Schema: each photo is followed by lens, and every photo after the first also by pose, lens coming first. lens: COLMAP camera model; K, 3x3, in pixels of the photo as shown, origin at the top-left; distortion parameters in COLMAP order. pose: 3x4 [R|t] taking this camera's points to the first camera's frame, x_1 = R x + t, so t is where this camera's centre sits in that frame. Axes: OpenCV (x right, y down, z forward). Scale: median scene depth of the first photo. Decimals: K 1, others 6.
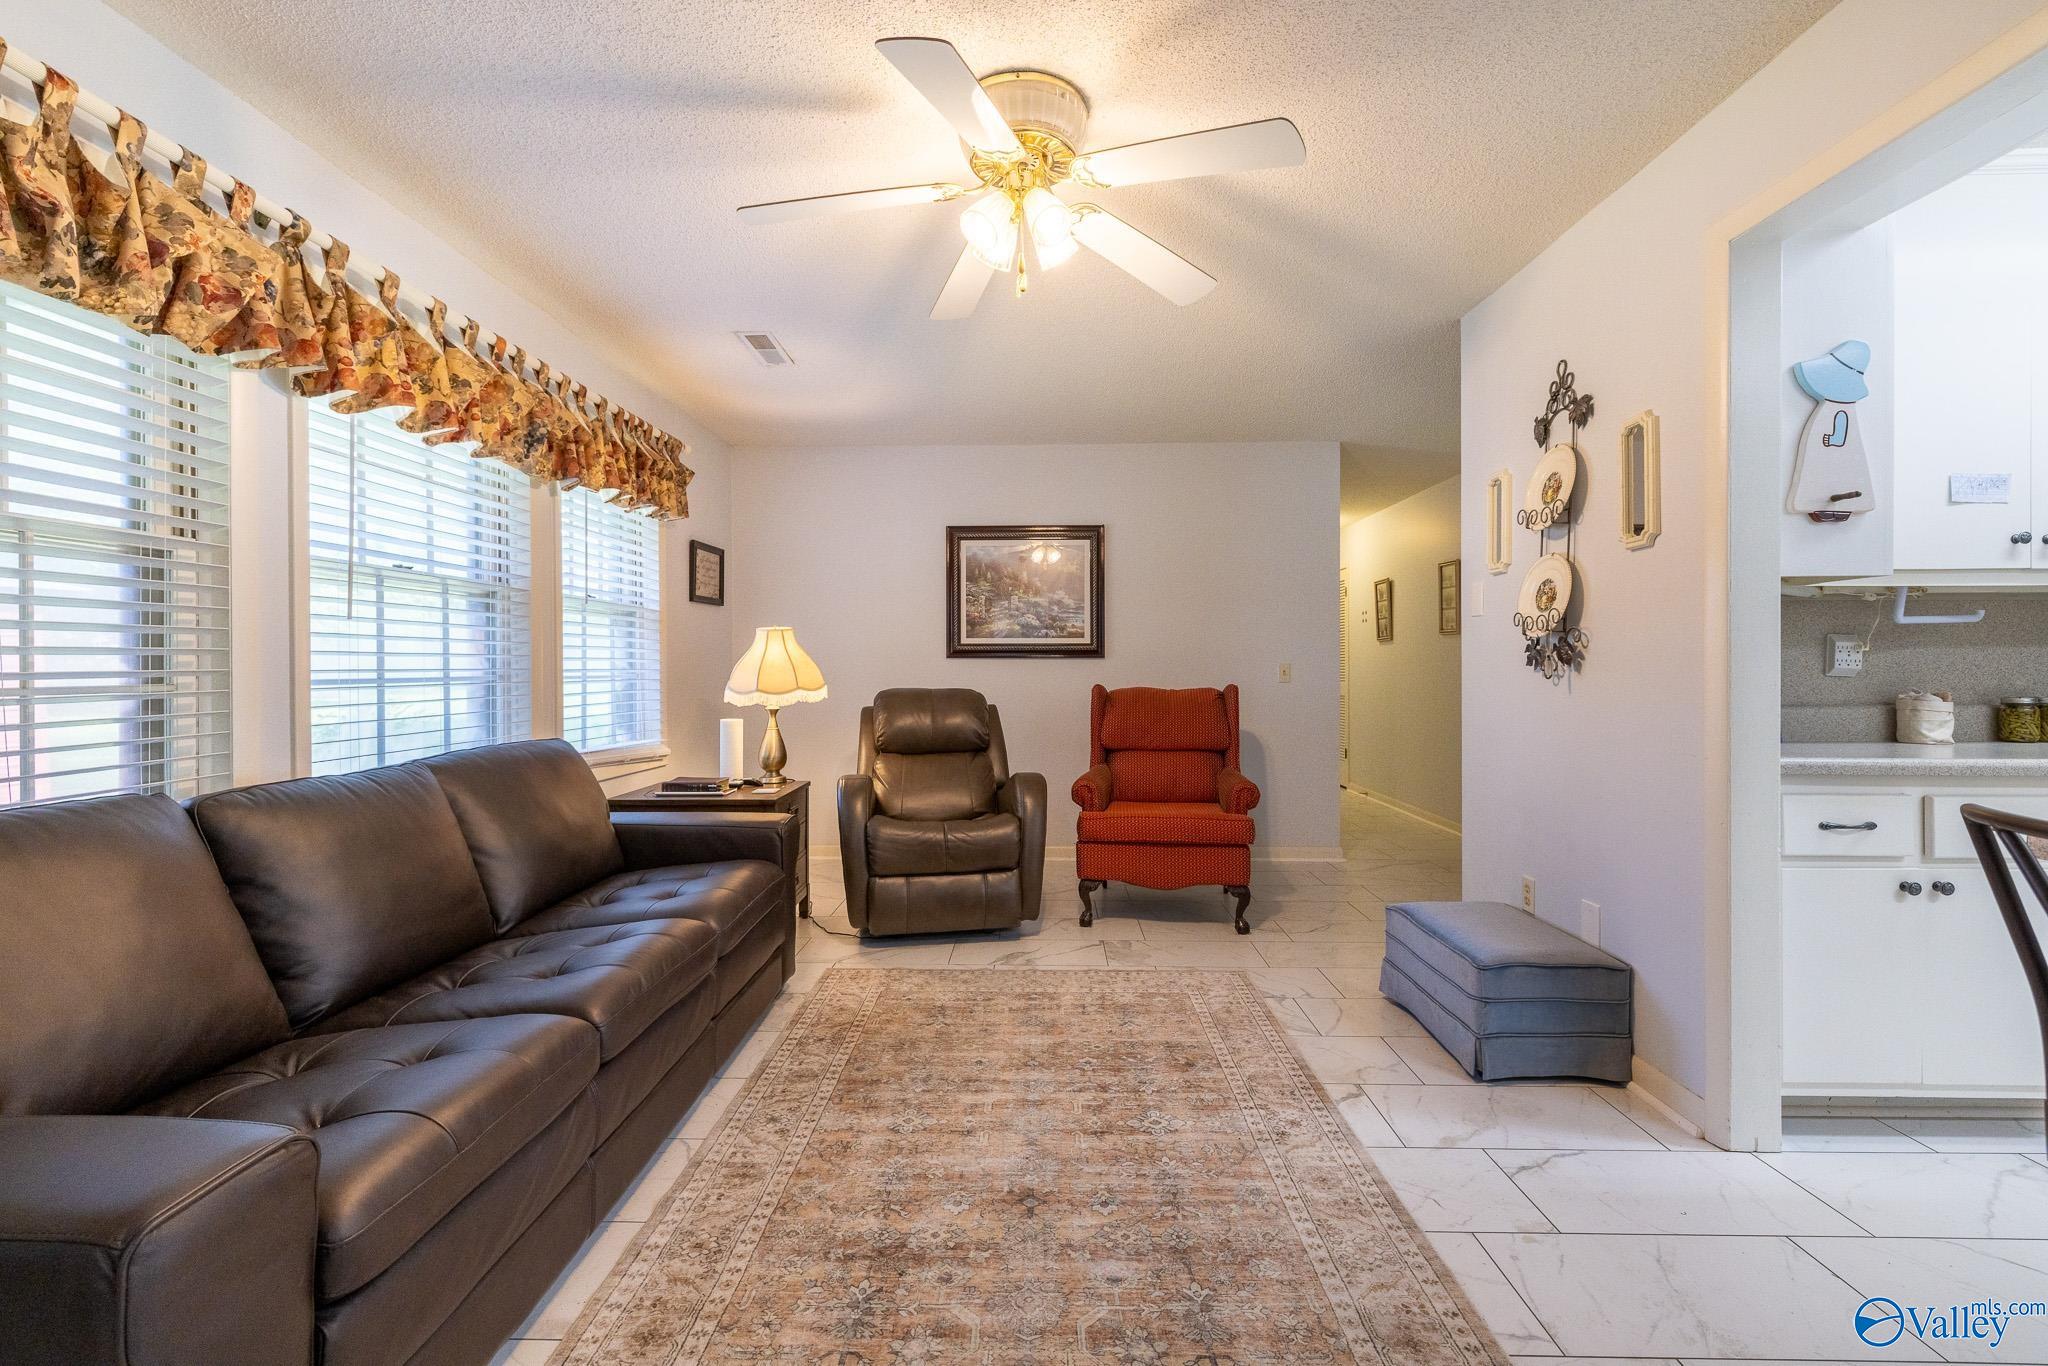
lens RADIAL K [[851.8, 0, 1023.2], [0, 851.8, 670.7], [0, 0, 1]] dist [-0.000294, 0.000135]
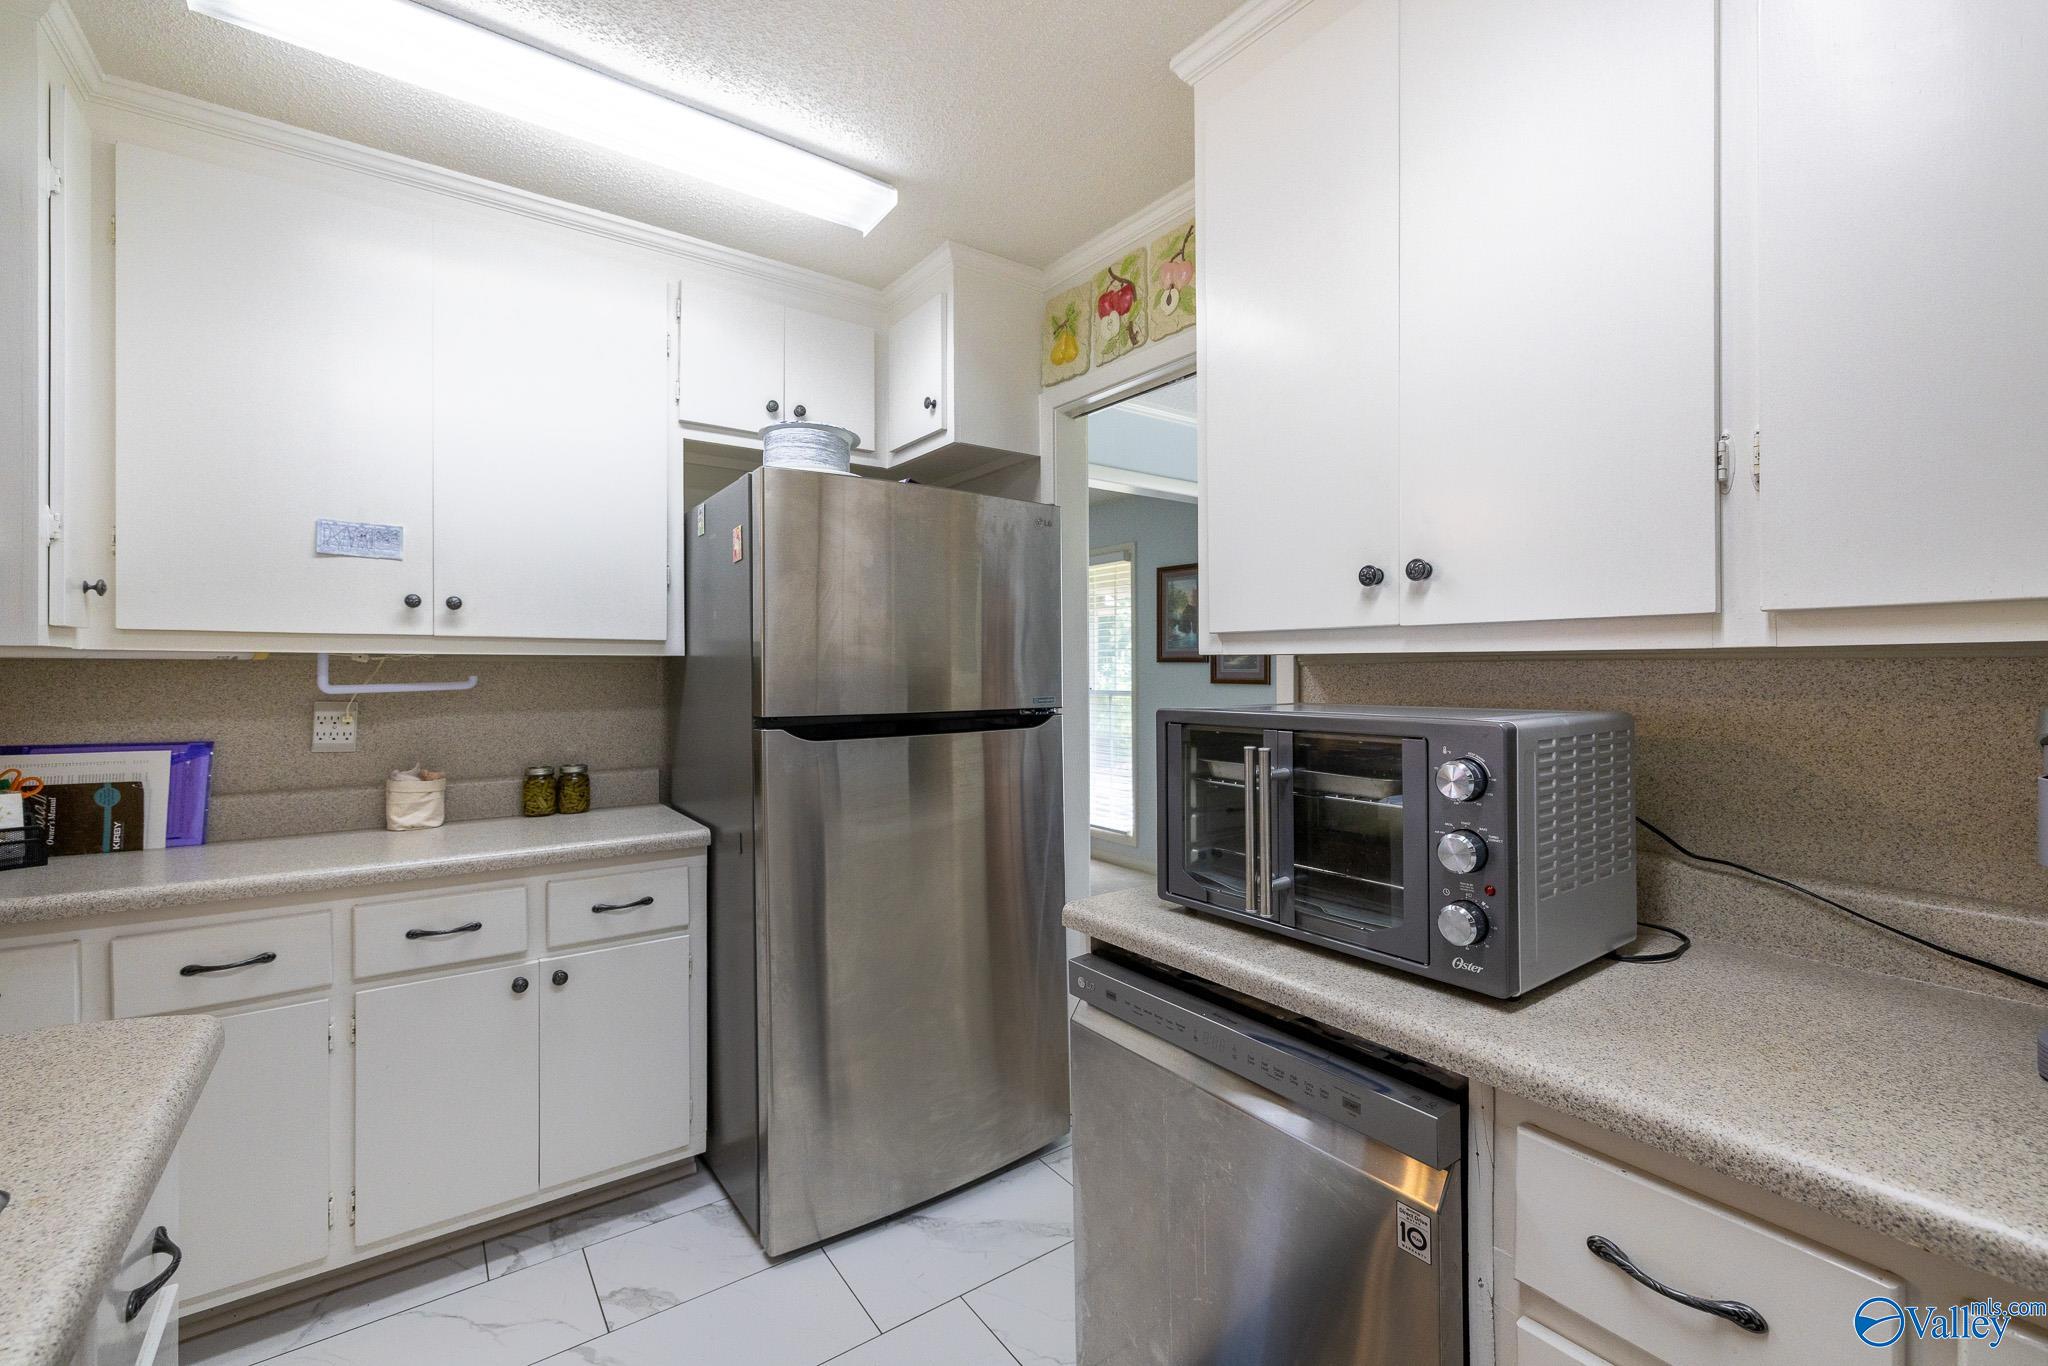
lens RADIAL K [[858.5, 0, 1019.1], [0, 858.5, 668.8], [0, 0, 1]] dist [0.000260, 0.000400]
pose [[0.797161, 0.005285, 0.603743, 1.094615], [-0.001928, 0.999979, -0.006208, -0.078495], [-0.603763, 0.003785, 0.797155, -0.080916]]
